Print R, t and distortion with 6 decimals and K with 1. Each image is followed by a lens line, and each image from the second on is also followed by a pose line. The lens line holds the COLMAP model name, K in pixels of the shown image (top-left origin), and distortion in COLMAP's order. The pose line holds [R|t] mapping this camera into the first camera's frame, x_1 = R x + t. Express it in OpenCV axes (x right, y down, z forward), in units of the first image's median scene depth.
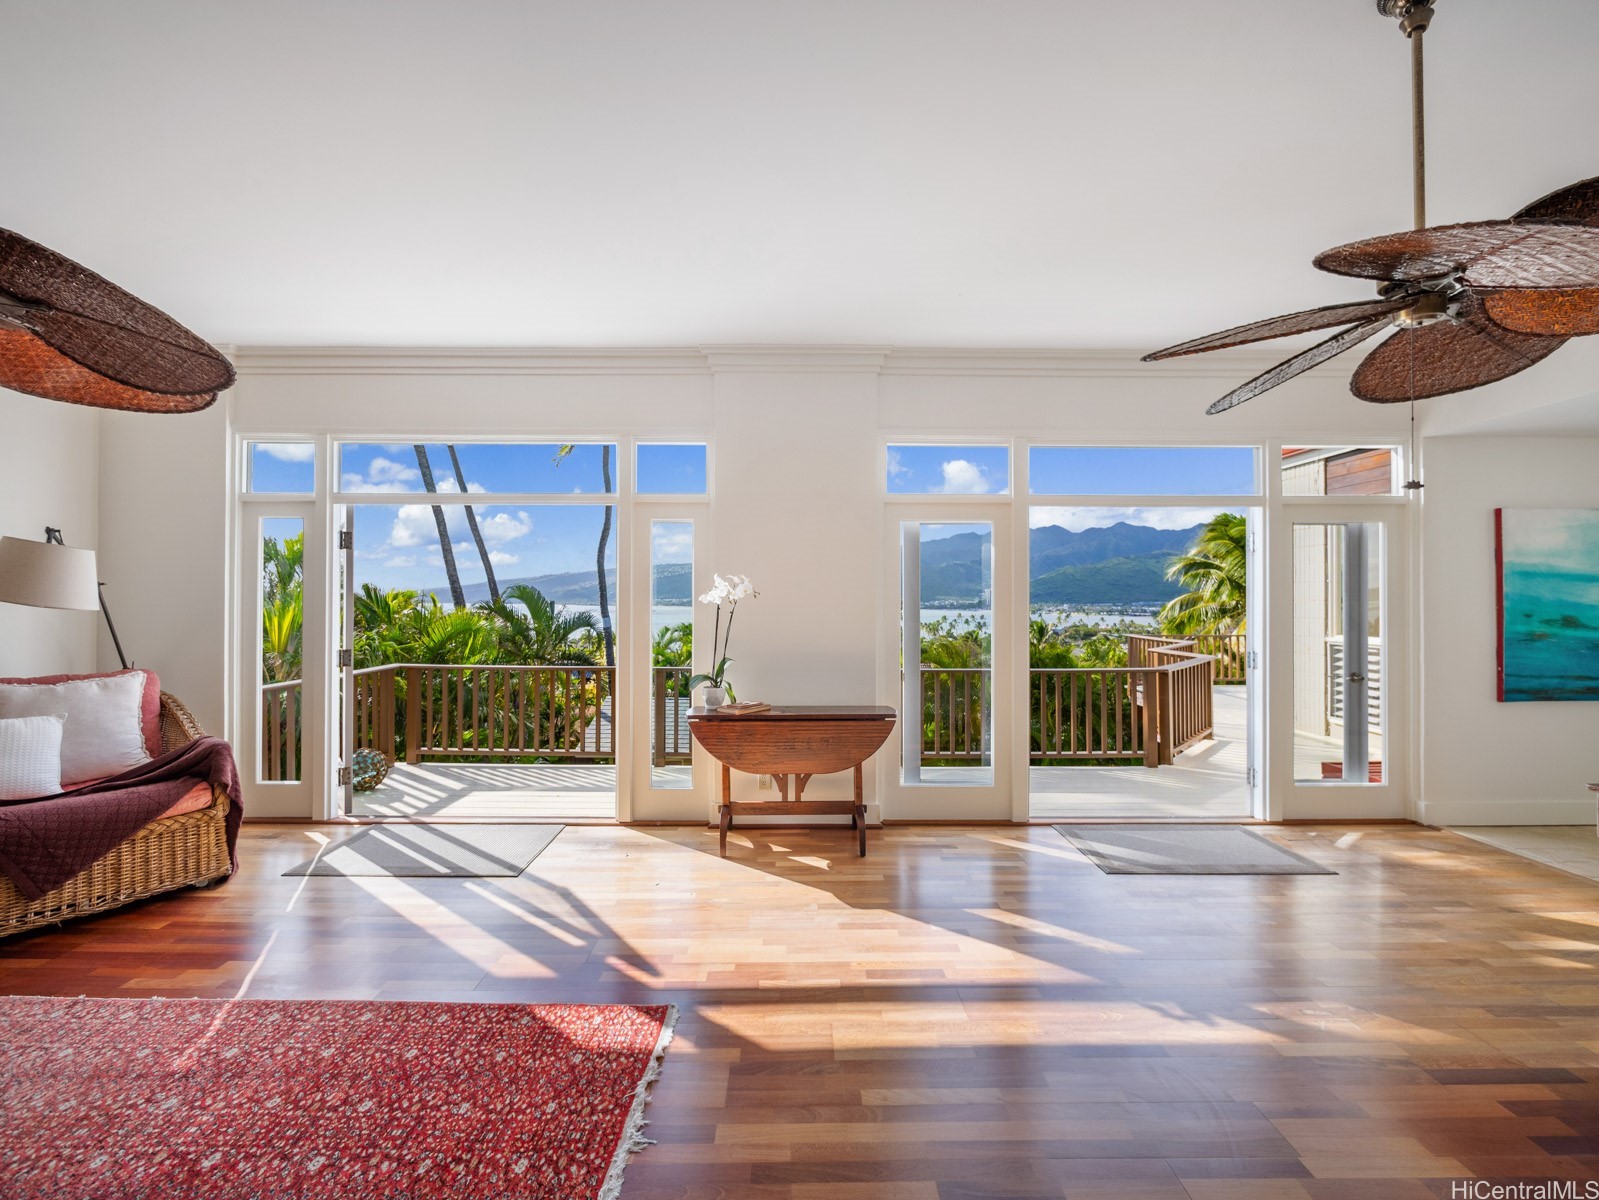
lens RADIAL K [[667.7, 0, 800.5], [0, 667.7, 592.1], [0, 0, 1]] dist [-0.008888, 0.000343]
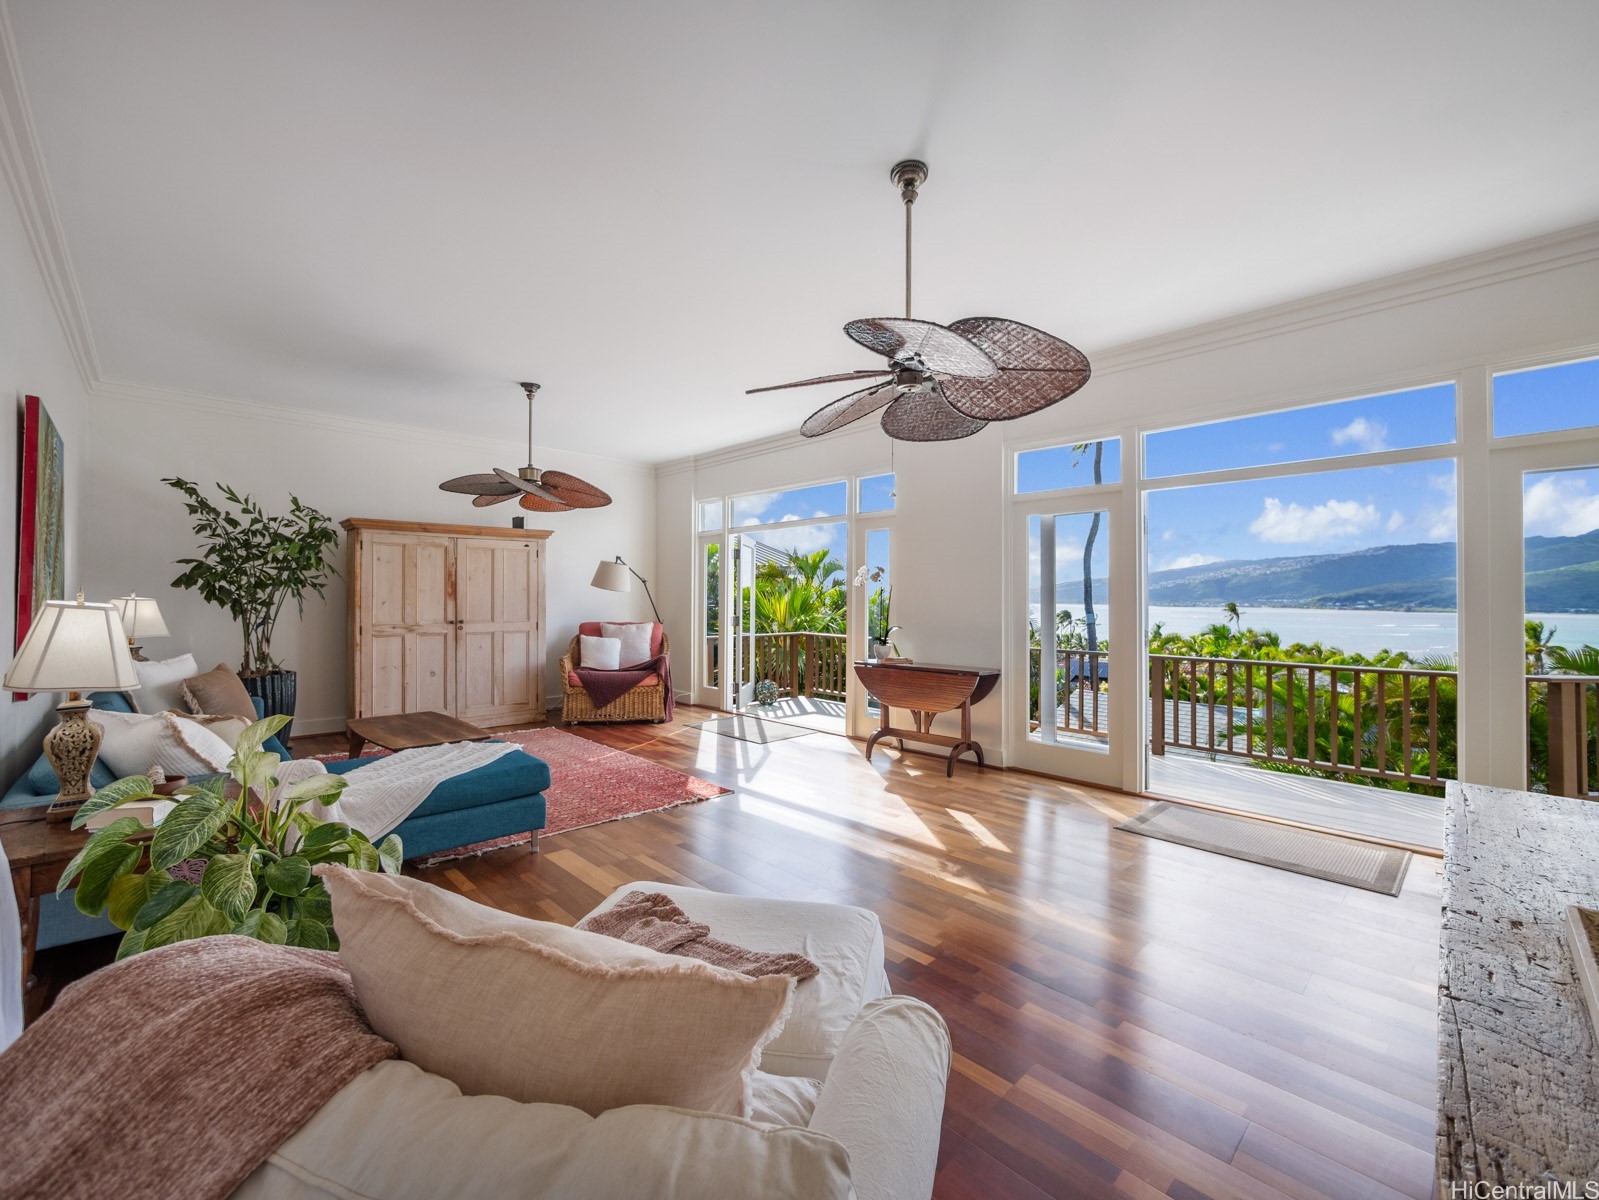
lens RADIAL K [[667.7, 0, 791.5], [0, 667.7, 591.9], [0, 0, 1]] dist [-0.008888, 0.000343]
pose [[0.682793, -0.008340, -0.730564, 0.808869], [0.006087, 0.999965, -0.005727, 0.037028], [0.730587, -0.000536, 0.682820, -0.114999]]
